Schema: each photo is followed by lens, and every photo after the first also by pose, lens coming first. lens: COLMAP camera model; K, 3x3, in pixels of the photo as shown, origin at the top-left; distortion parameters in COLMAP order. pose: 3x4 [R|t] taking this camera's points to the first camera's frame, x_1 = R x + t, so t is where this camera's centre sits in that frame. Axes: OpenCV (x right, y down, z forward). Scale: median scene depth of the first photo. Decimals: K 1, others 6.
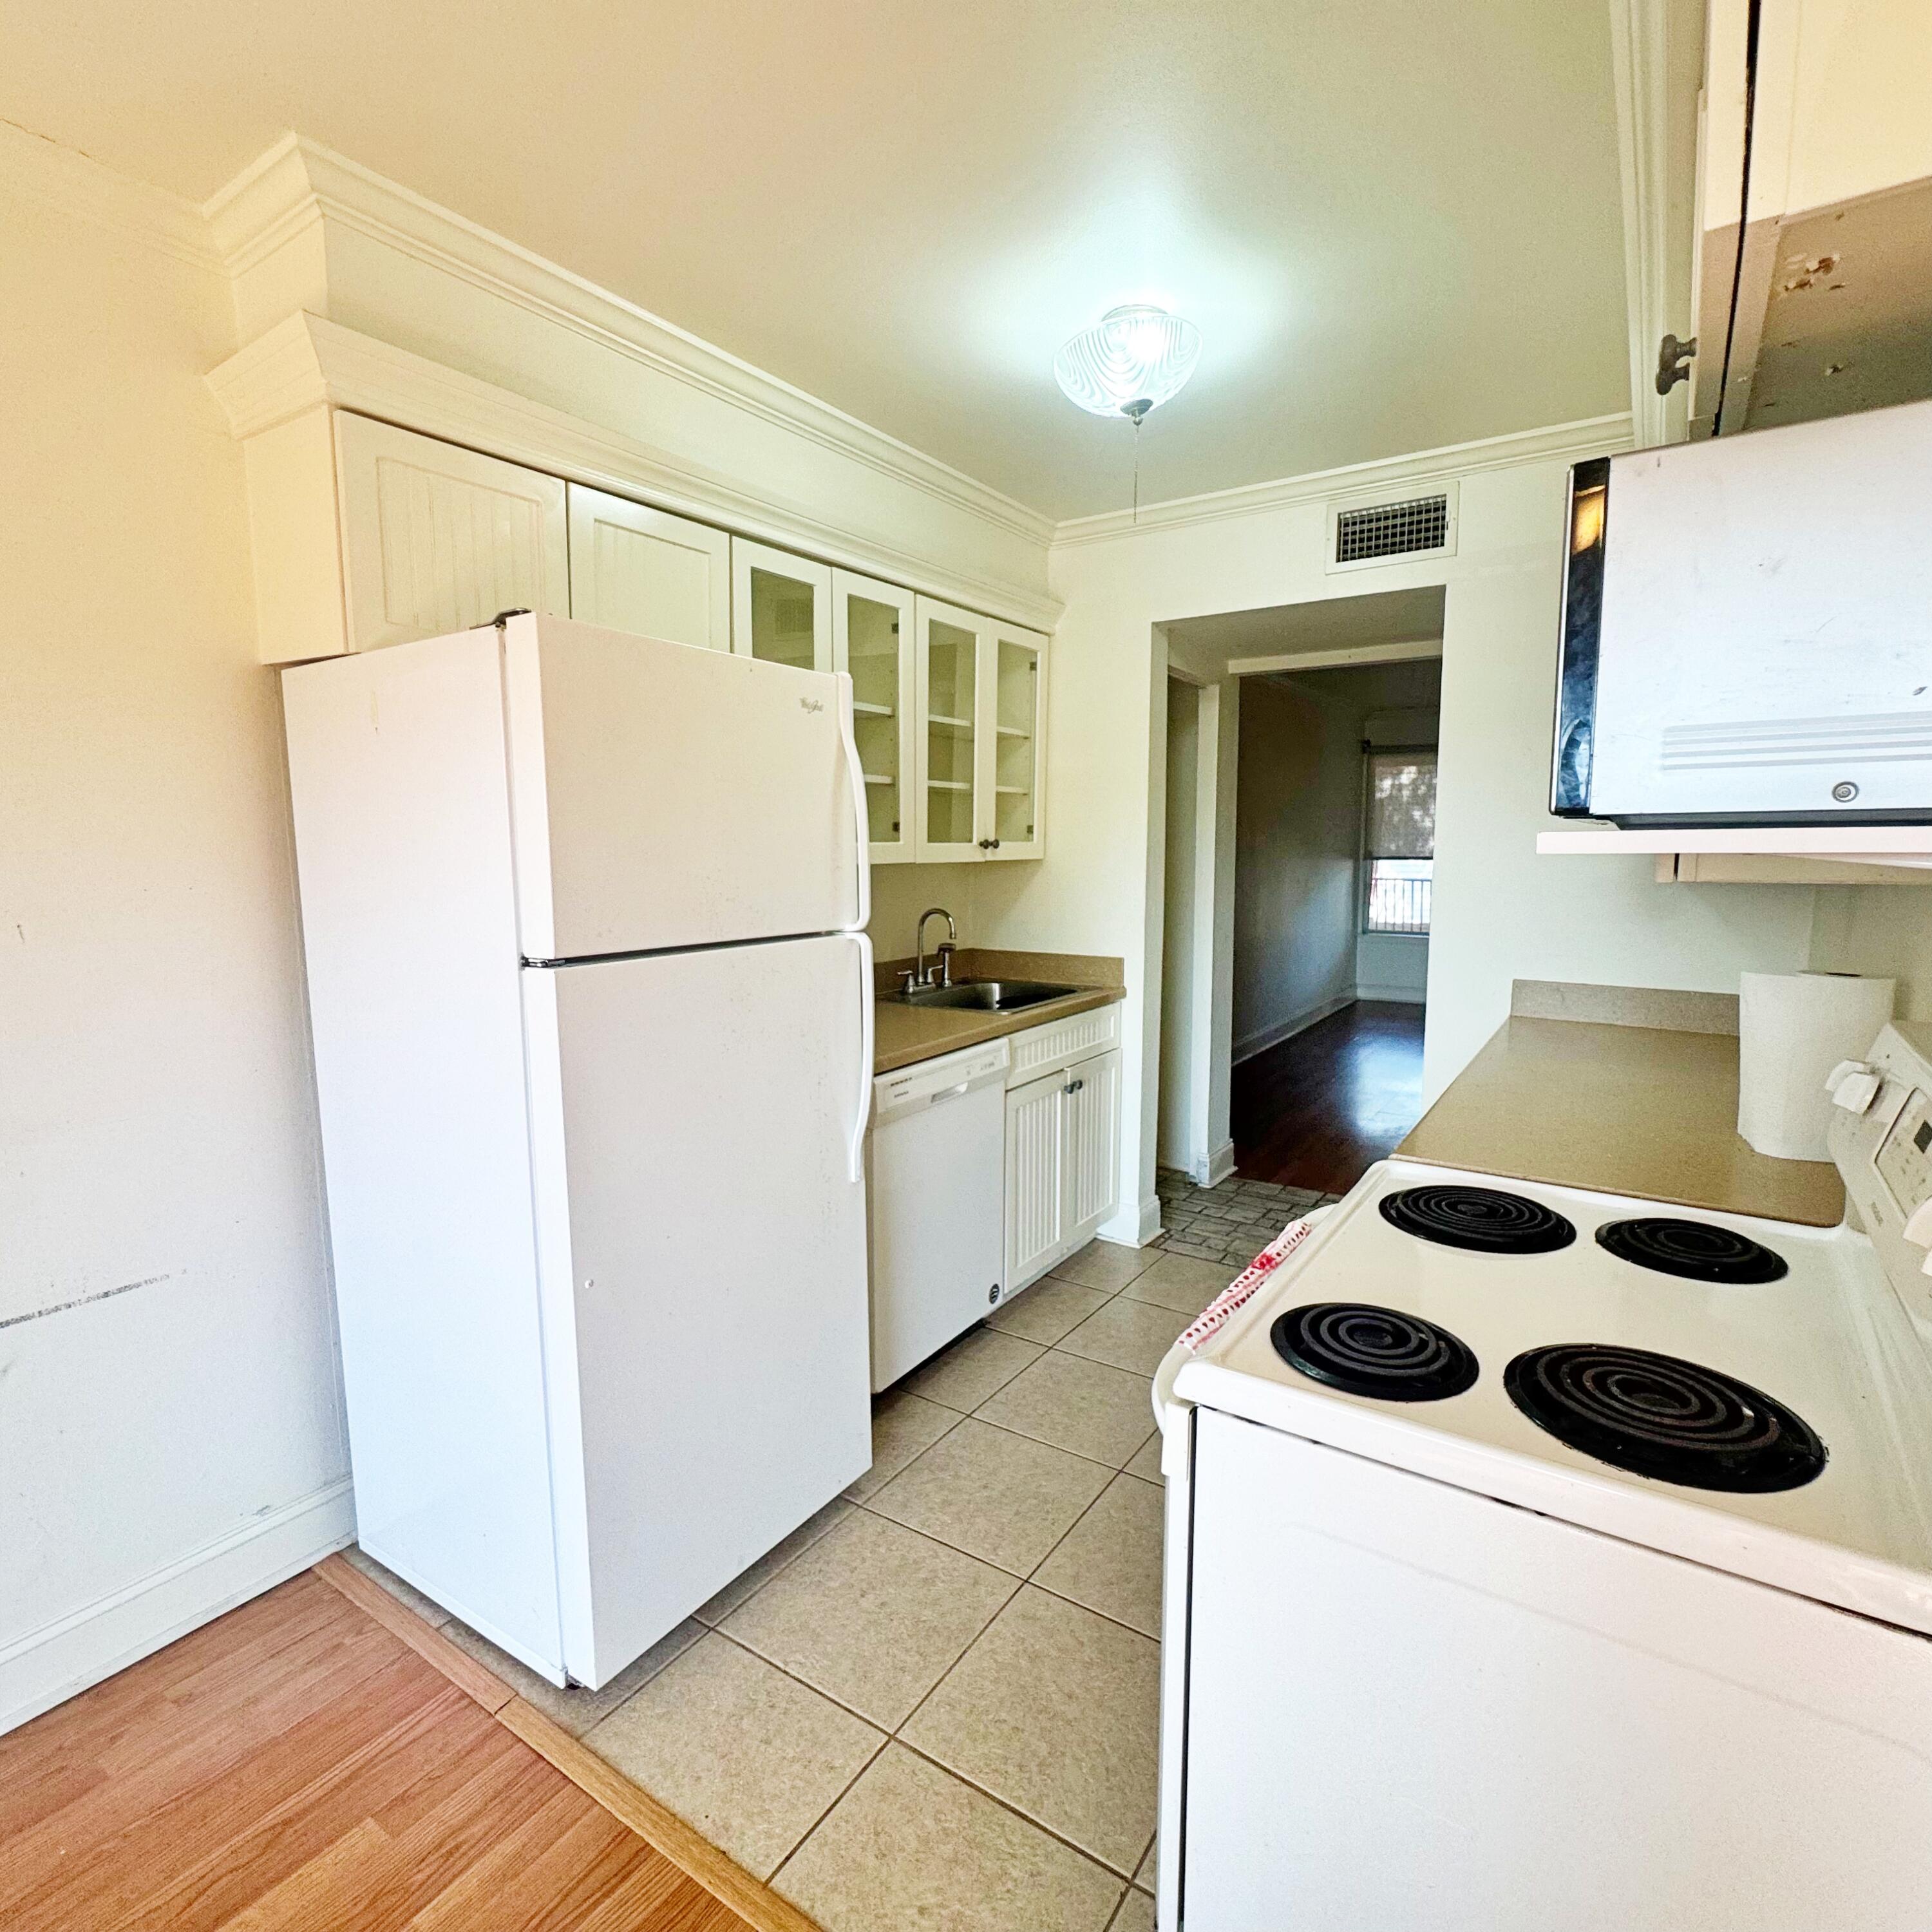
lens RADIAL K [[1029.0, 0, 956.7], [0, 1029.0, 993.9], [0, 0, 1]] dist [-0.001854, 0.000627]
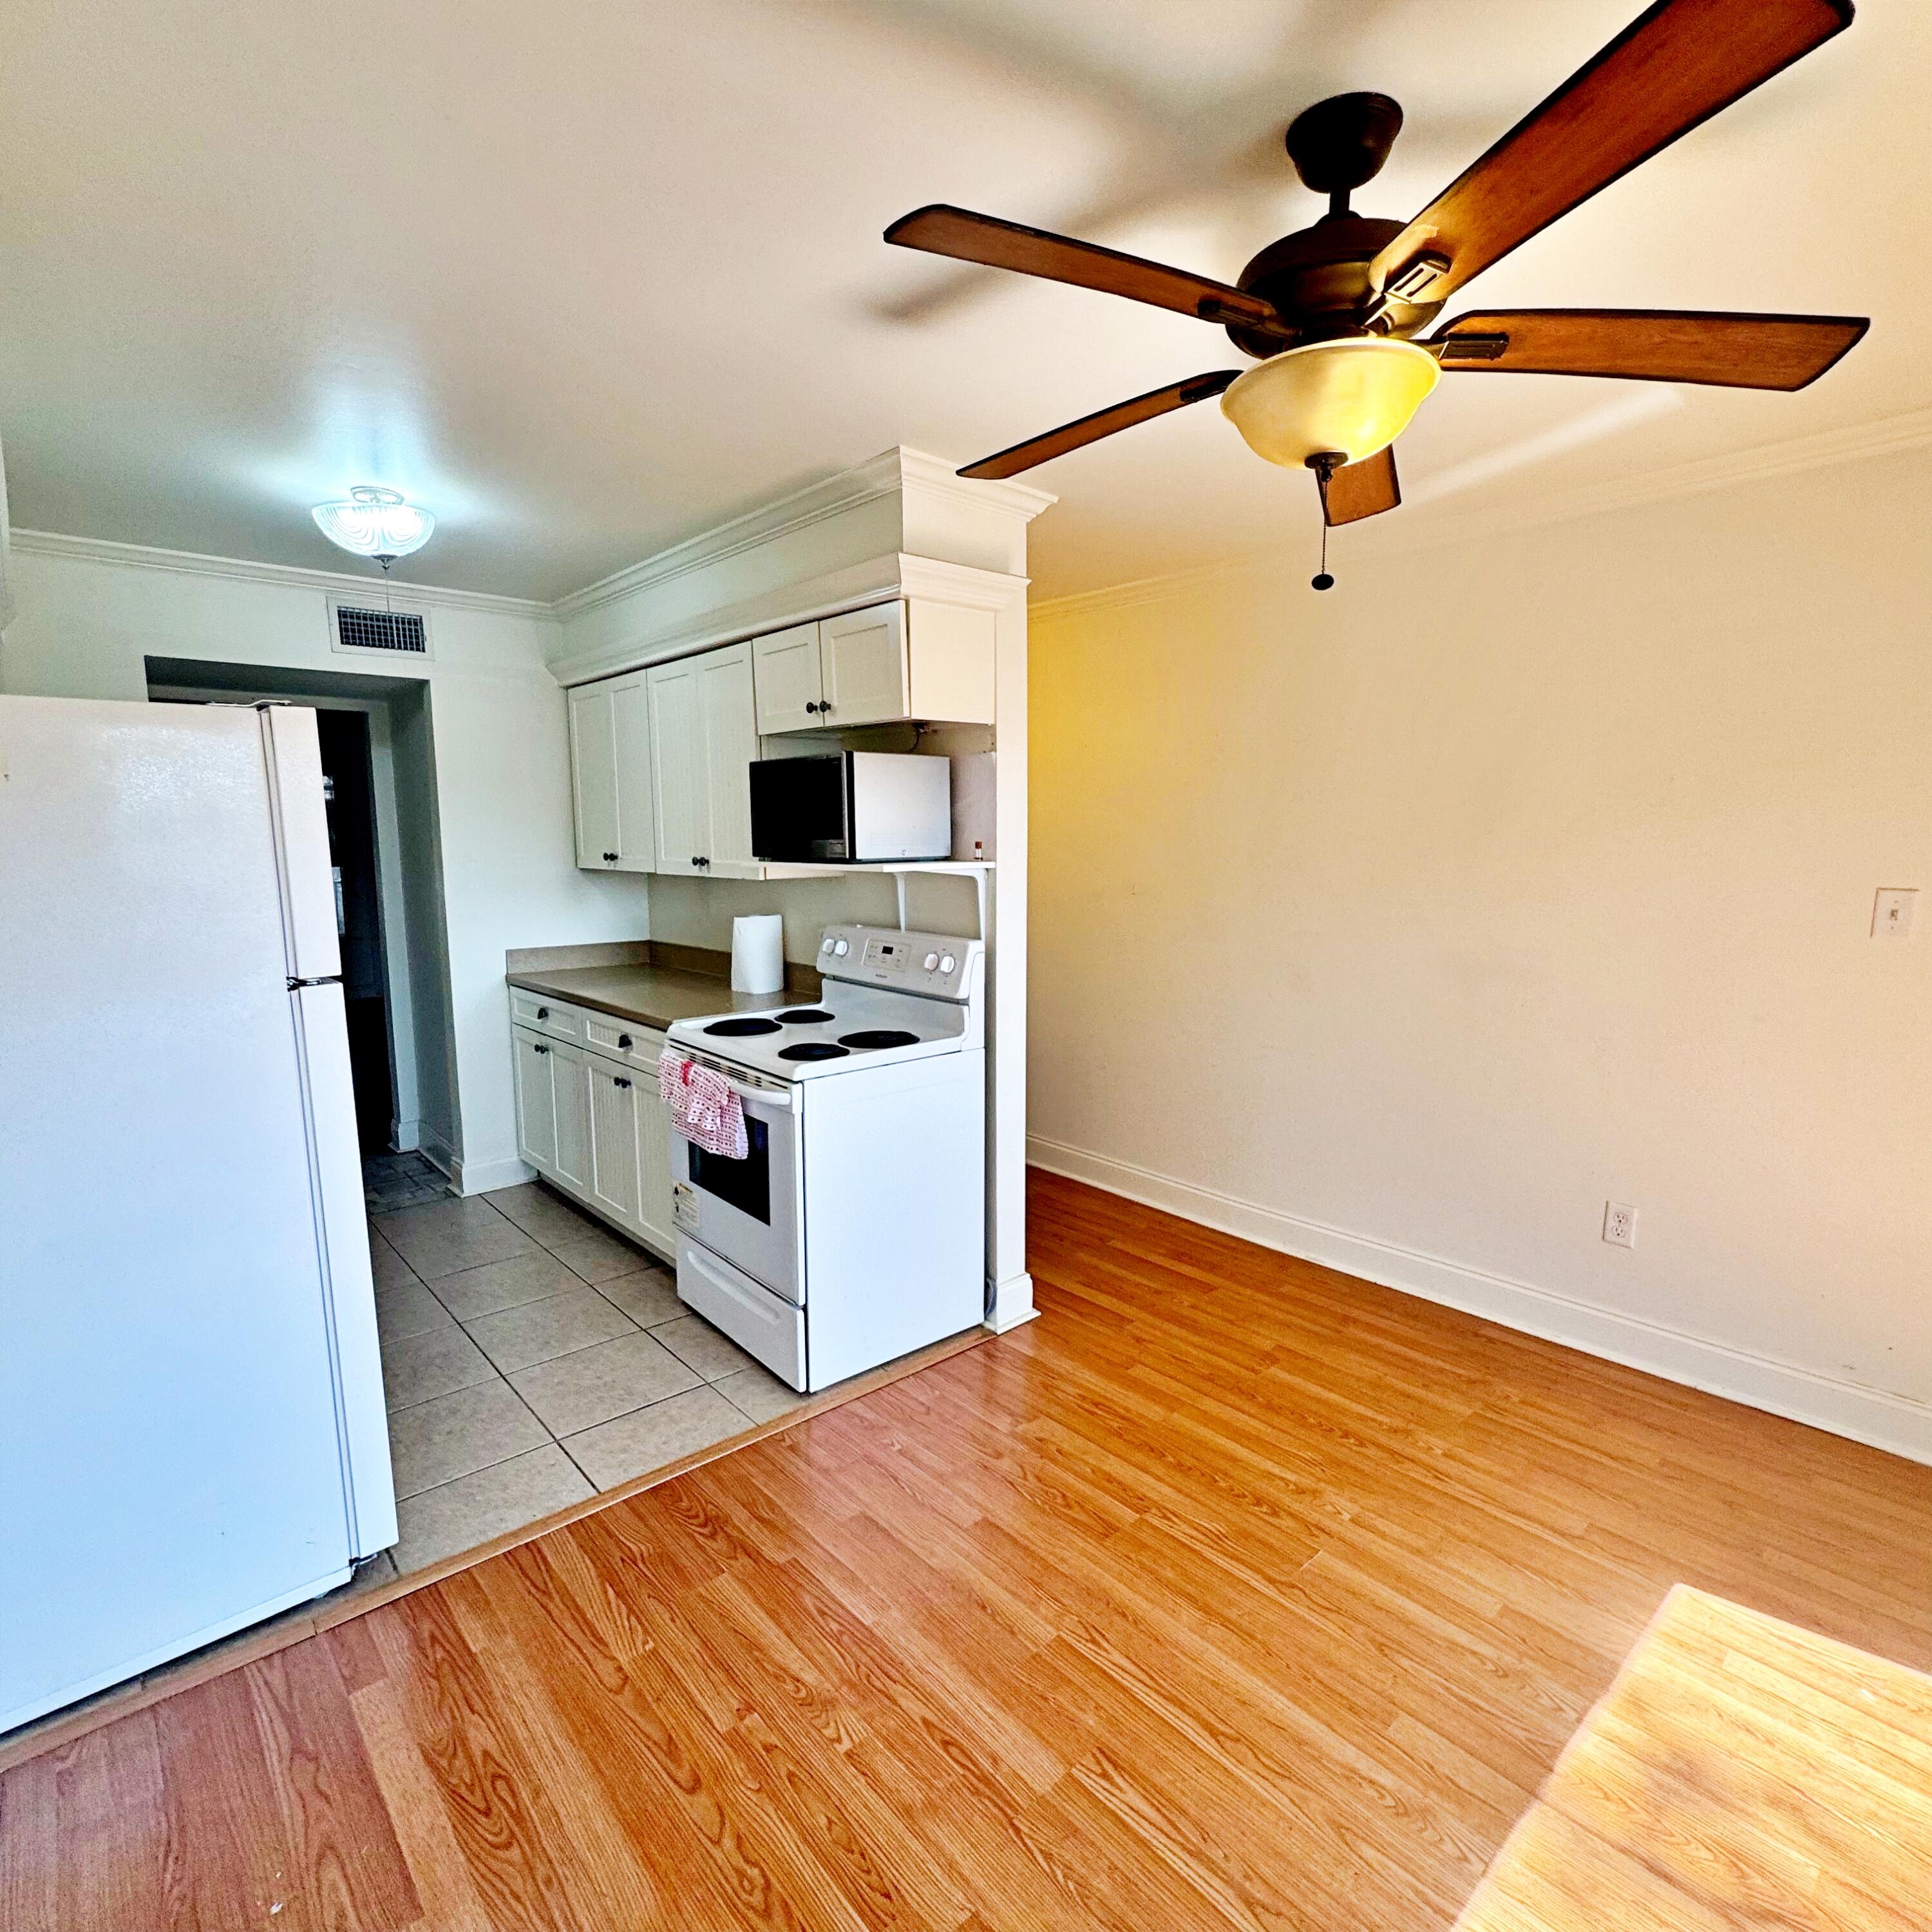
lens RADIAL K [[1029.0, 0, 956.7], [0, 1029.0, 993.9], [0, 0, 1]] dist [-0.001854, 0.000627]
pose [[0.255419, -0.139172, 0.956761, -0.764210], [0.131341, 0.985407, 0.108275, -0.026185], [-0.957868, 0.098006, 0.269971, -0.043967]]
